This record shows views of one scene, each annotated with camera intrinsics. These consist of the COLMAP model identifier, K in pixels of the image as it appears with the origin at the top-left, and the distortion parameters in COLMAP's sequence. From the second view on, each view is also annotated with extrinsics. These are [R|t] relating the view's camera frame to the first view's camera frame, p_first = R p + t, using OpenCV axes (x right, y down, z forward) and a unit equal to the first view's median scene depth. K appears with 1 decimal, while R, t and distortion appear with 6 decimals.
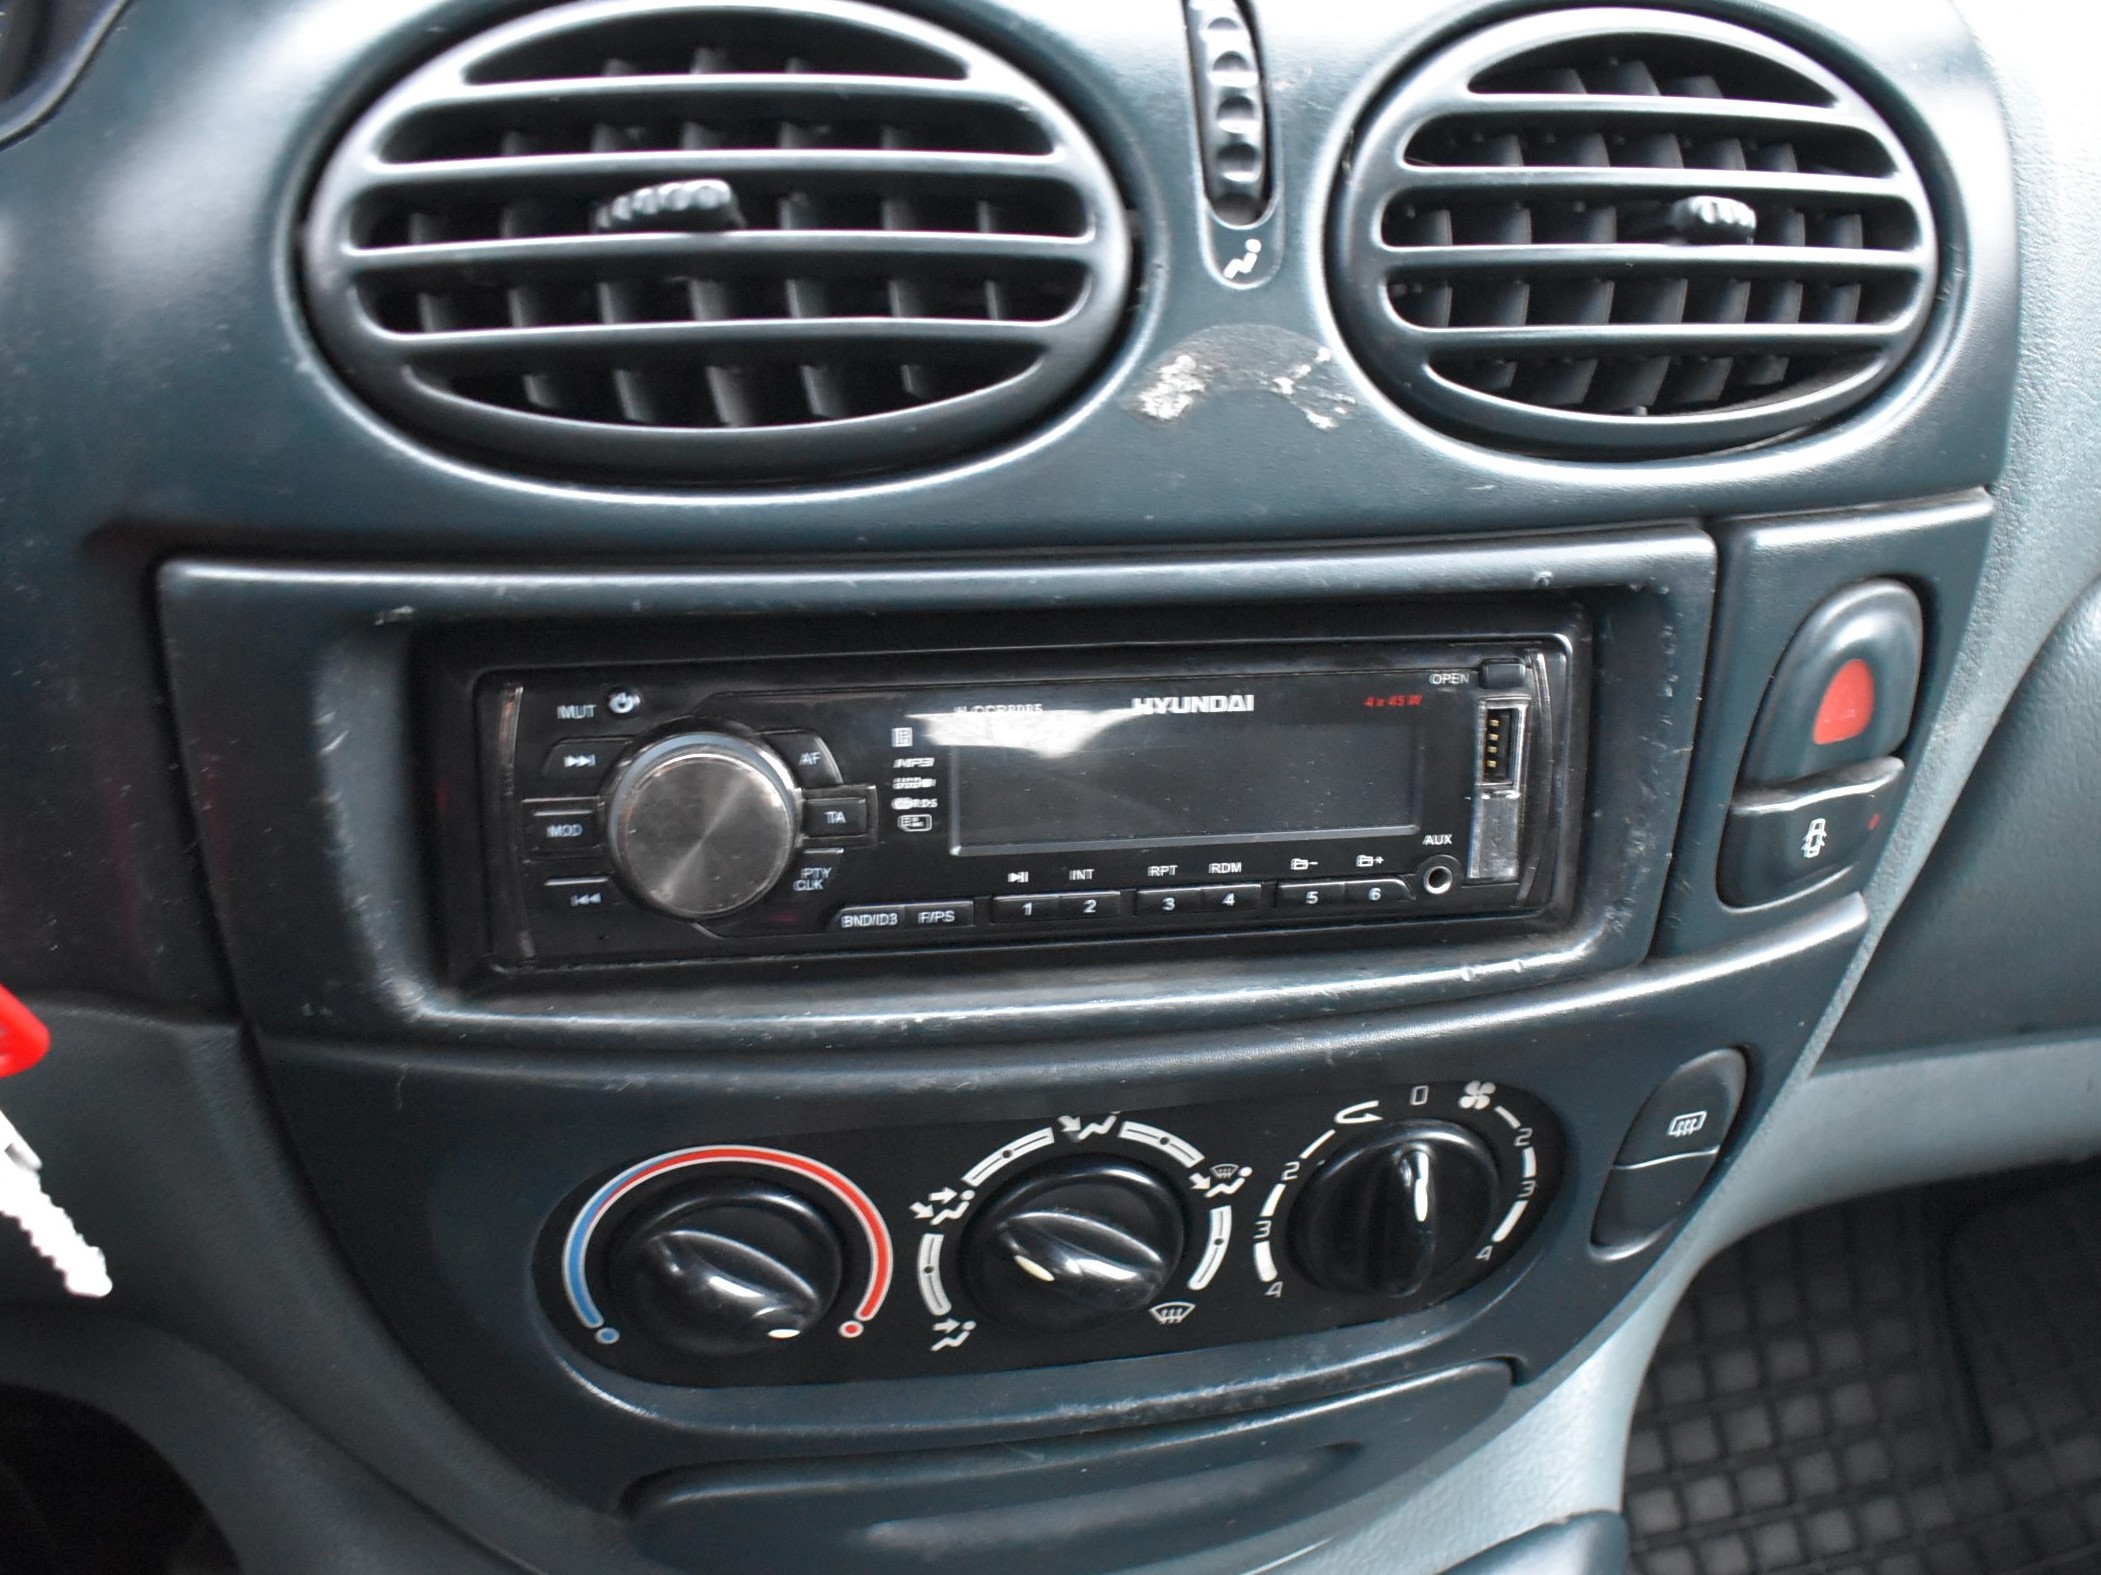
lens RADIAL K [[2064.7, 0, 1050.5], [0, 2064.7, 787.5], [0, 0, 1]] dist [-0.085110, -0.009634]
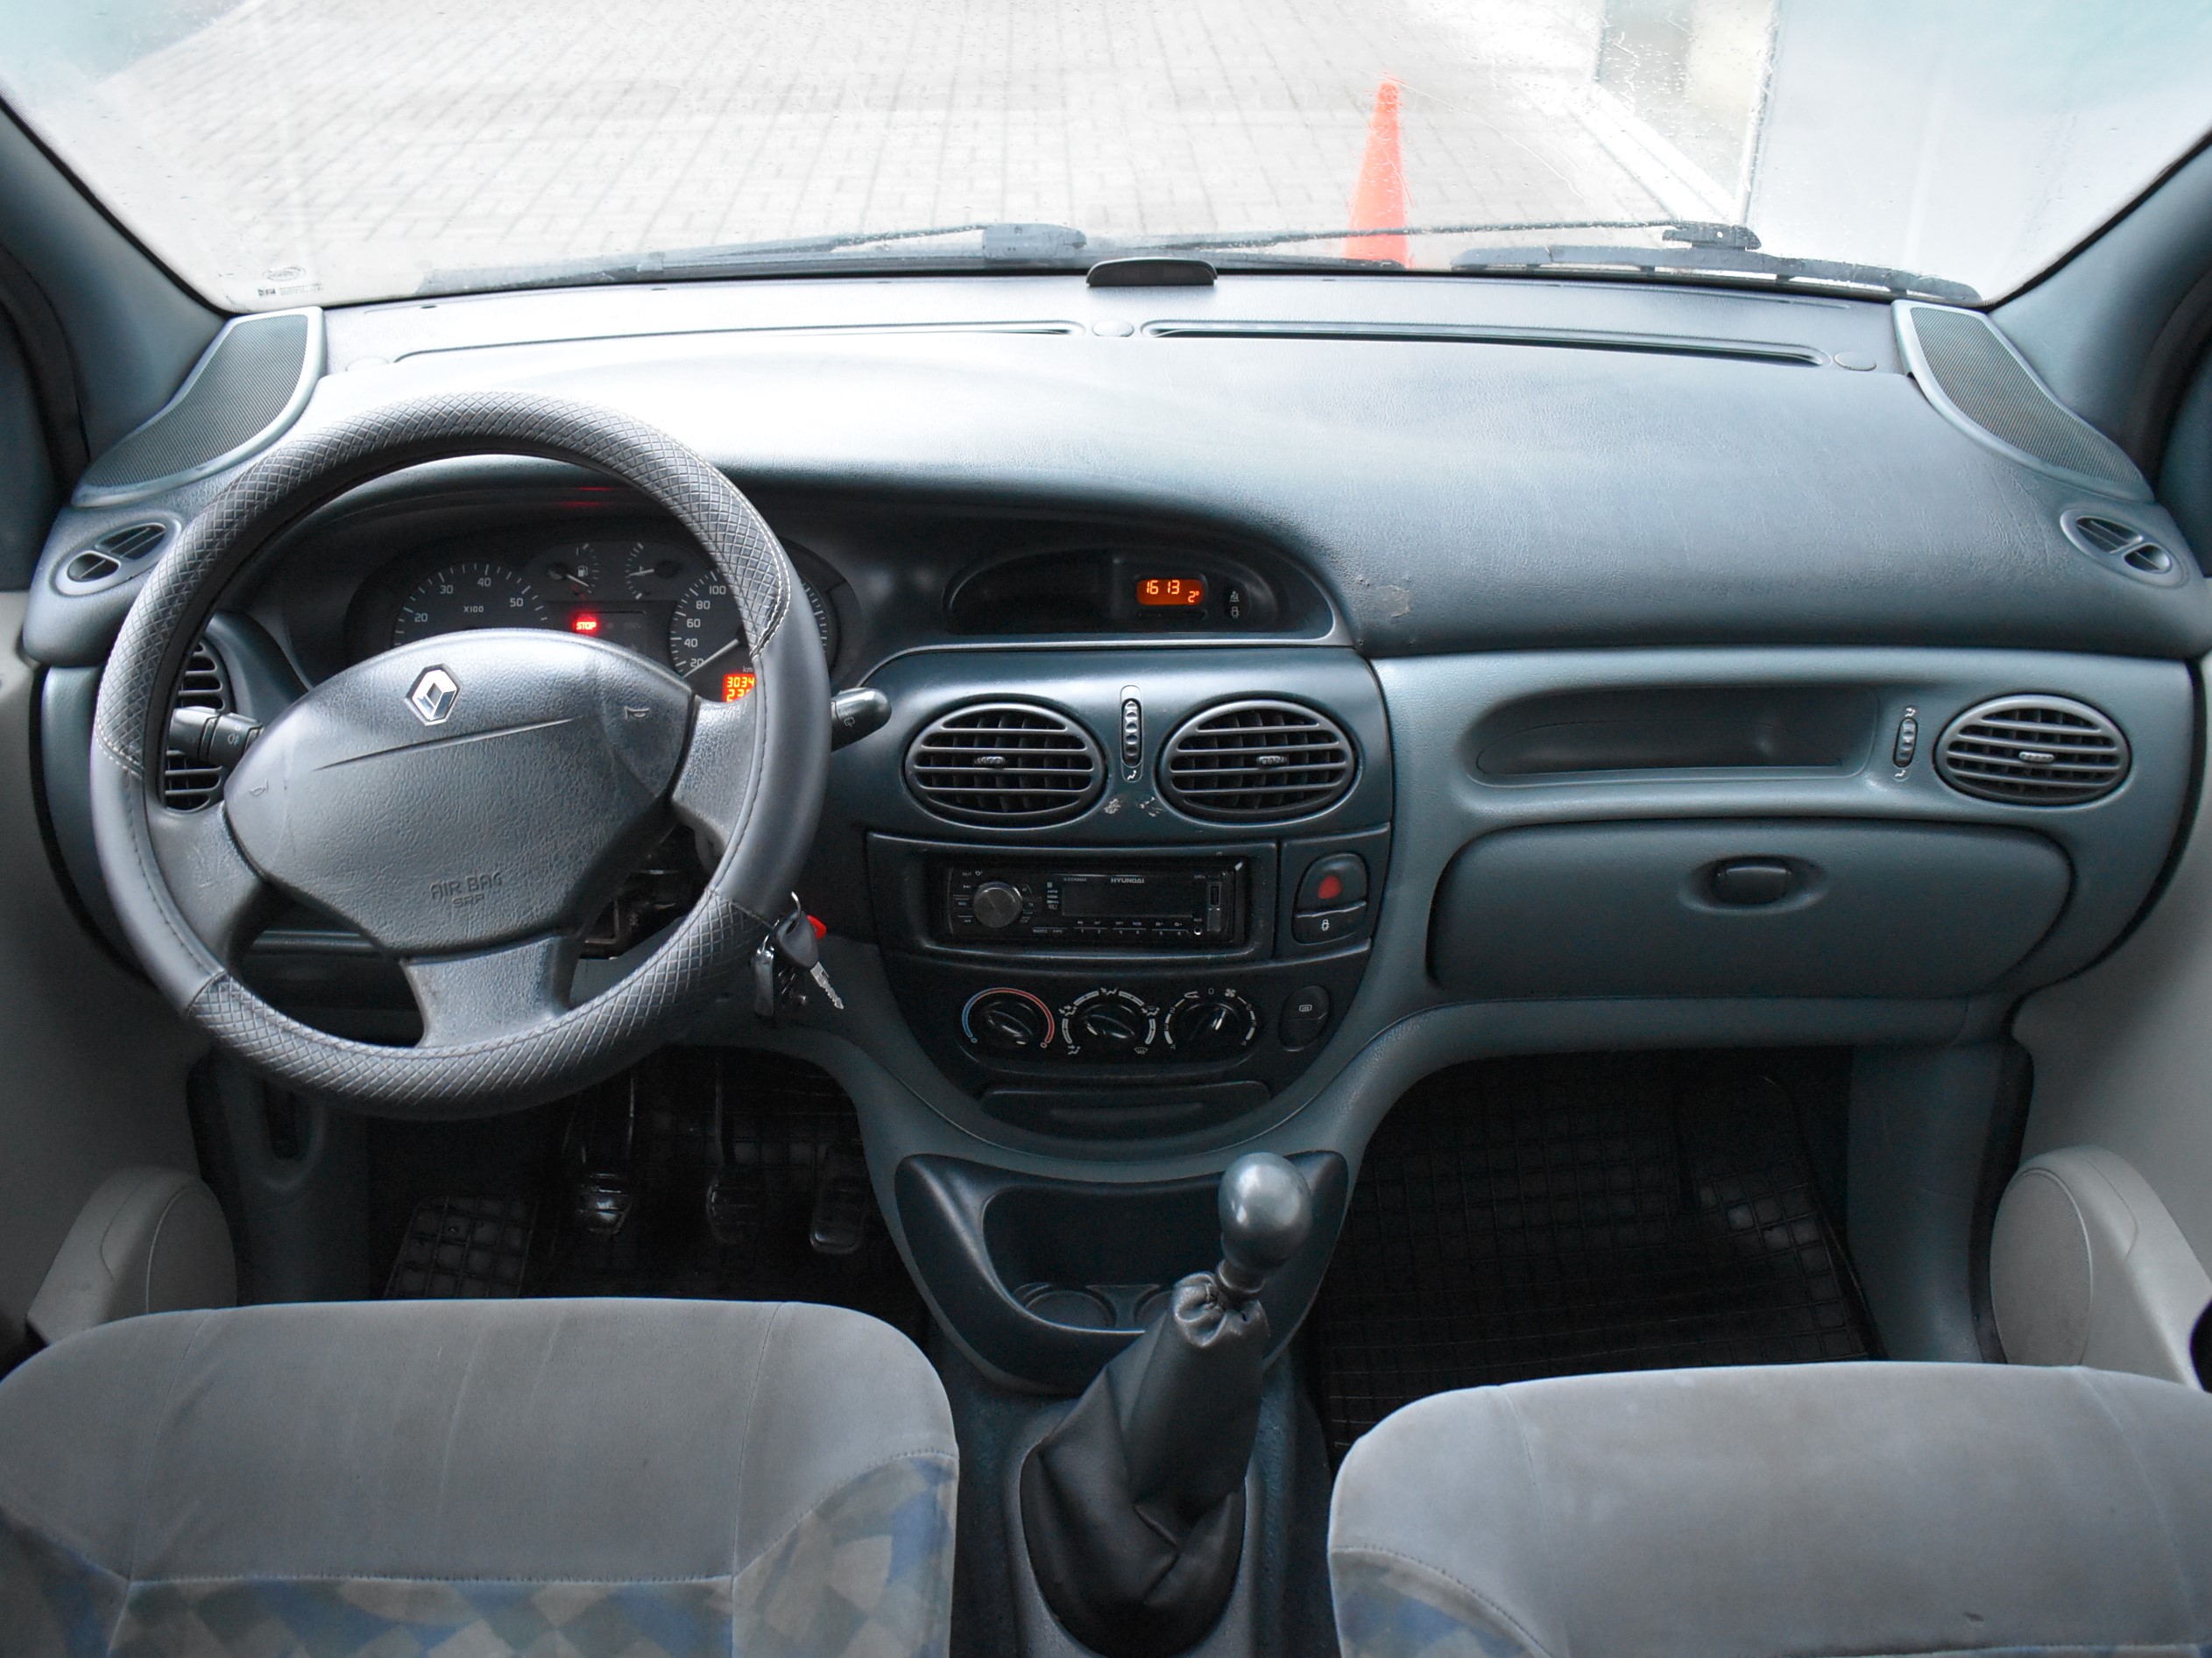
lens RADIAL K [[2173.6, 0, 1106.0], [0, 2173.6, 829.0], [0, 0, 1]] dist [-0.085110, -0.009634]
pose [[0.973071, 0.066934, -0.220572, 0.868364], [-0.049746, 0.995342, 0.082584, -0.443539], [0.225072, -0.069388, 0.971868, -2.748908]]
